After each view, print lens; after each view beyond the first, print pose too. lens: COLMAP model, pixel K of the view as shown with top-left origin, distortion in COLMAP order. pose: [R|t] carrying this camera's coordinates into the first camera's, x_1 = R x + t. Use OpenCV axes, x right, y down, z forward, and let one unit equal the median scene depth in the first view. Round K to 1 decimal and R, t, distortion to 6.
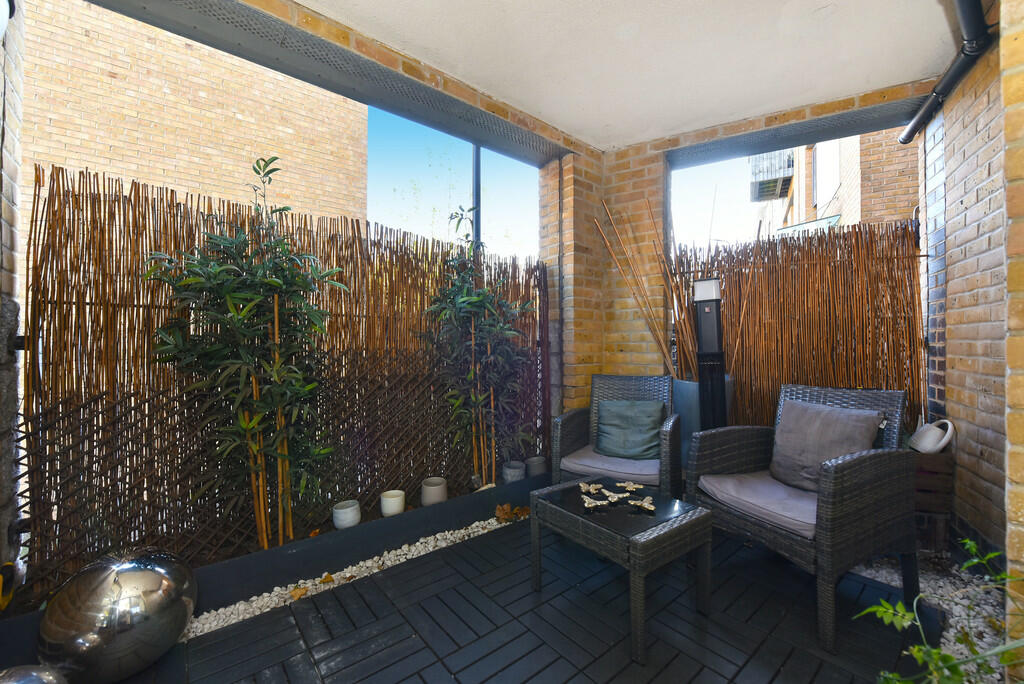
lens RADIAL K [[412.3, 0, 507.7], [0, 412.3, 339.7], [0, 0, 1]] dist [-0.002311, -0.000165]
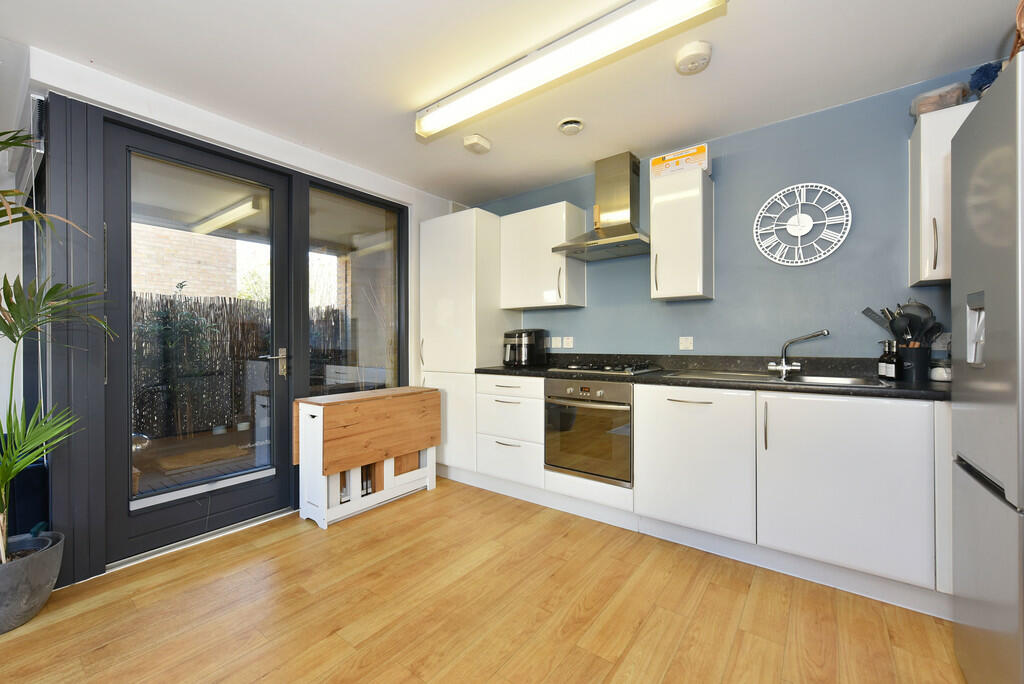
lens RADIAL K [[412.3, 0, 507.7], [0, 412.3, 339.7], [0, 0, 1]] dist [-0.002311, -0.000165]
pose [[0.970463, 0.001976, 0.241244, 0.402974], [-0.004679, 0.999933, 0.010629, -0.070901], [-0.241206, -0.011444, 0.970406, -1.055417]]
